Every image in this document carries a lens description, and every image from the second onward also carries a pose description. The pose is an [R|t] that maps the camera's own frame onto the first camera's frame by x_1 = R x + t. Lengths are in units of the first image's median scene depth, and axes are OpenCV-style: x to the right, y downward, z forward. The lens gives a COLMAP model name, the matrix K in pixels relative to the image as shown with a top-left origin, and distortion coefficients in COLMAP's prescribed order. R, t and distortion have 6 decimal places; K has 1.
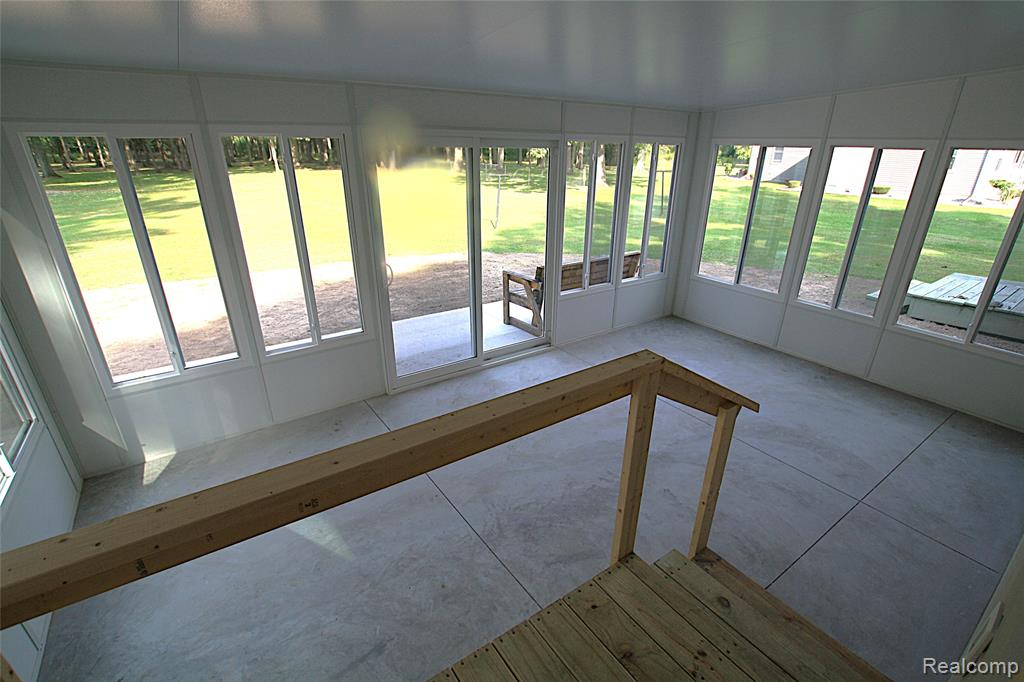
lens RADIAL K [[462.2, 0, 507.5], [0, 462.2, 339.1], [0, 0, 1]] dist [-0.000050, 0.000006]
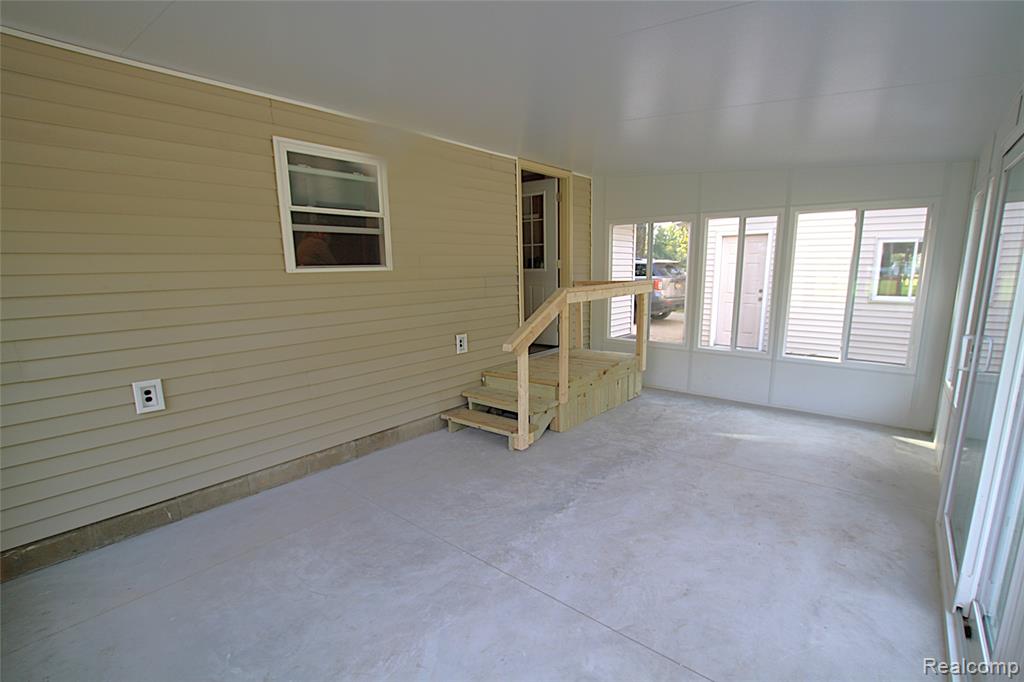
lens RADIAL K [[465.5, 0, 514.3], [0, 465.5, 350.0], [0, 0, 1]] dist [0.000034, 0.000065]
pose [[-0.960073, 0.056494, -0.273987, 0.828861], [-0.099954, 0.845475, 0.524577, -0.637125], [0.261284, 0.531018, -0.806071, 2.019262]]
